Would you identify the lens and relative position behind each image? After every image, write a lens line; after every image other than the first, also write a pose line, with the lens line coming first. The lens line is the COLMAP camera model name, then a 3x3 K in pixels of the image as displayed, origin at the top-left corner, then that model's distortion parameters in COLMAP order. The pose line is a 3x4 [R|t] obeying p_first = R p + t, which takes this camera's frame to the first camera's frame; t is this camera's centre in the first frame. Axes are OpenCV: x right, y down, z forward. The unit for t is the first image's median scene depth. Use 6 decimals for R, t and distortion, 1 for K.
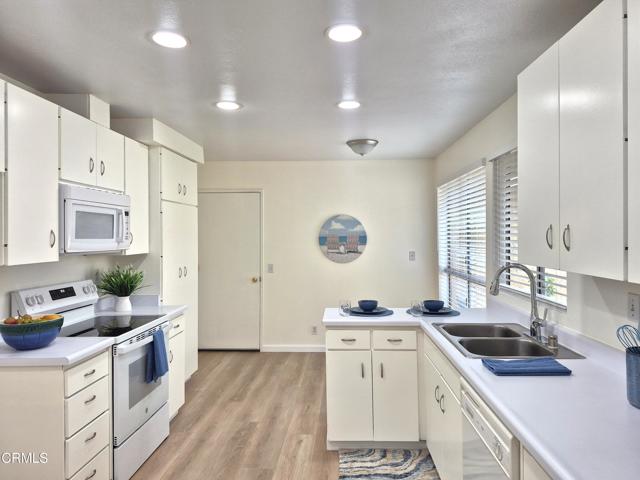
lens RADIAL K [[446.9, 0, 320.6], [0, 446.9, 234.4], [0, 0, 1]] dist [0.065572, -0.082265]
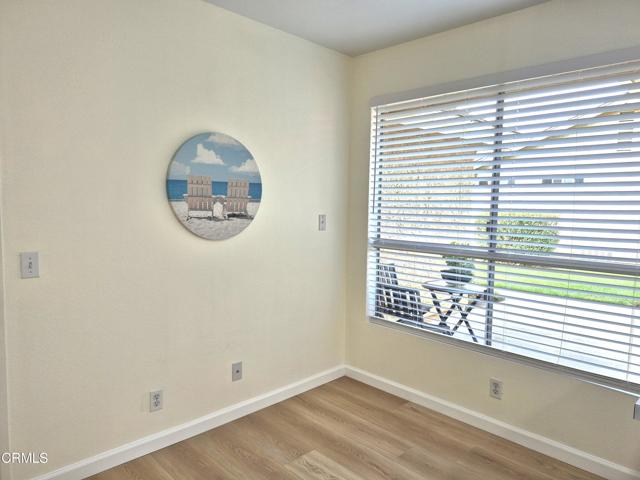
lens RADIAL K [[449.7, 0, 318.9], [0, 449.7, 245.9], [0, 0, 1]] dist [0.071747, -0.007791]
pose [[0.671331, -0.055445, 0.739081, -0.383572], [-0.022944, 0.995165, 0.095496, 0.038868], [-0.740802, -0.081067, 0.666813, 1.036048]]
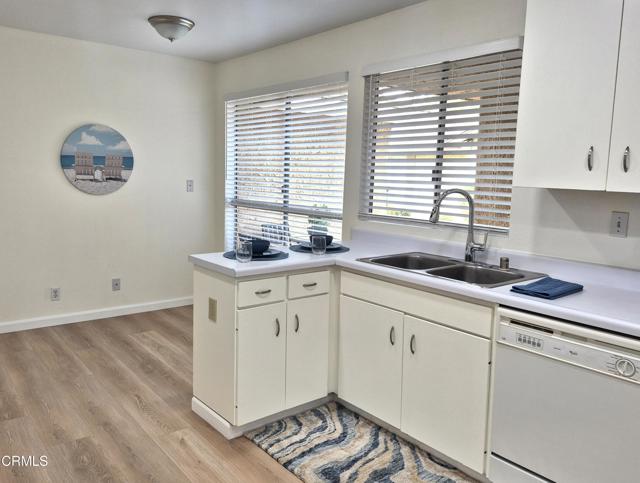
lens RADIAL K [[515.5, 0, 306.0], [0, 515.5, 232.5], [0, 0, 1]] dist [0.059290, -0.076756]
pose [[0.755901, -0.050228, 0.652756, -0.407323], [-0.033150, 0.992837, 0.114785, 0.031306], [-0.653846, -0.108405, 0.748821, 0.289542]]
